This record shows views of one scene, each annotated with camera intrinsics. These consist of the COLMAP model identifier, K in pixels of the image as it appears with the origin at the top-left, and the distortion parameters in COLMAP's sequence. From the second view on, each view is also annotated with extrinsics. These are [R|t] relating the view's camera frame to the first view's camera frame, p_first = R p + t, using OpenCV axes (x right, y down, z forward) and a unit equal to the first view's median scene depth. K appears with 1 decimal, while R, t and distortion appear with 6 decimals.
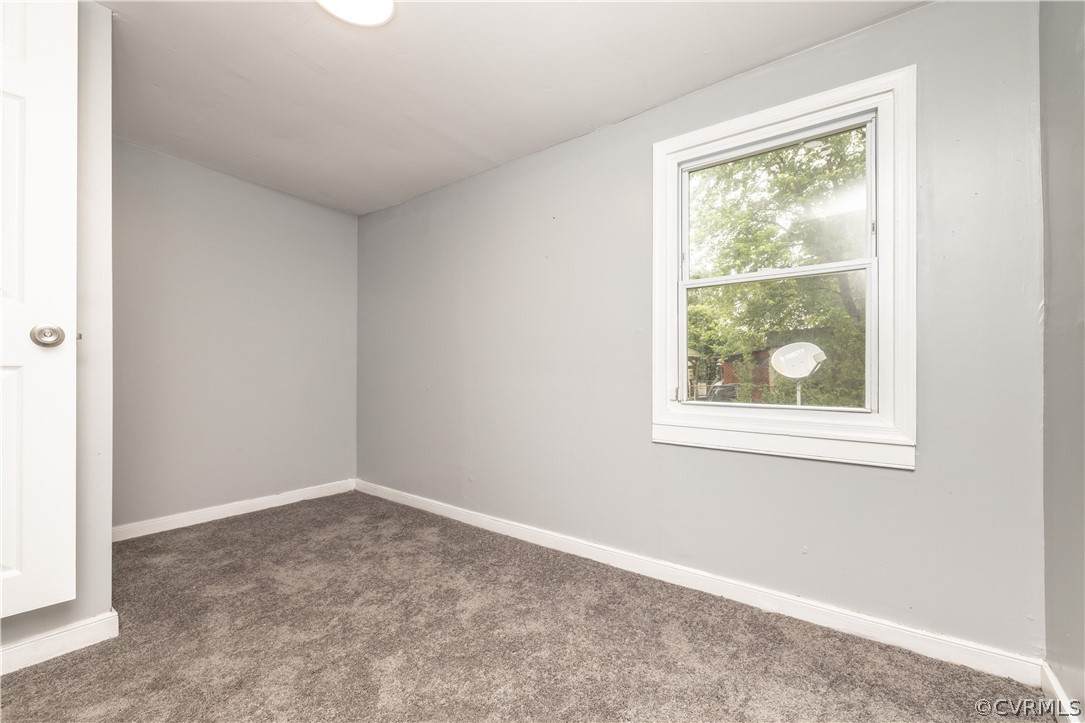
lens RADIAL K [[460.1, 0, 541.7], [0, 460.1, 366.2], [0, 0, 1]] dist [0.002409, 0.000083]
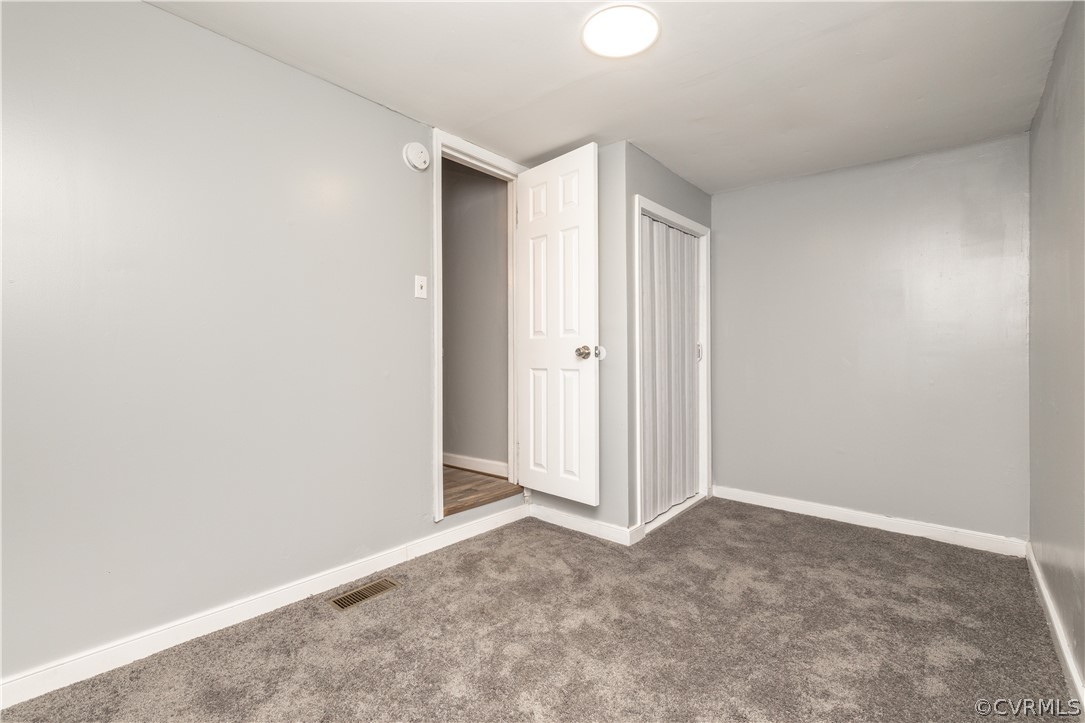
lens RADIAL K [[460.1, 0, 541.9], [0, 460.1, 363.0], [0, 0, 1]] dist [0.002409, 0.000083]
pose [[-0.084508, -0.004135, -0.996414, 0.391083], [0.013255, 0.999898, -0.005273, -0.007241], [0.996335, -0.013653, -0.084445, 0.545233]]
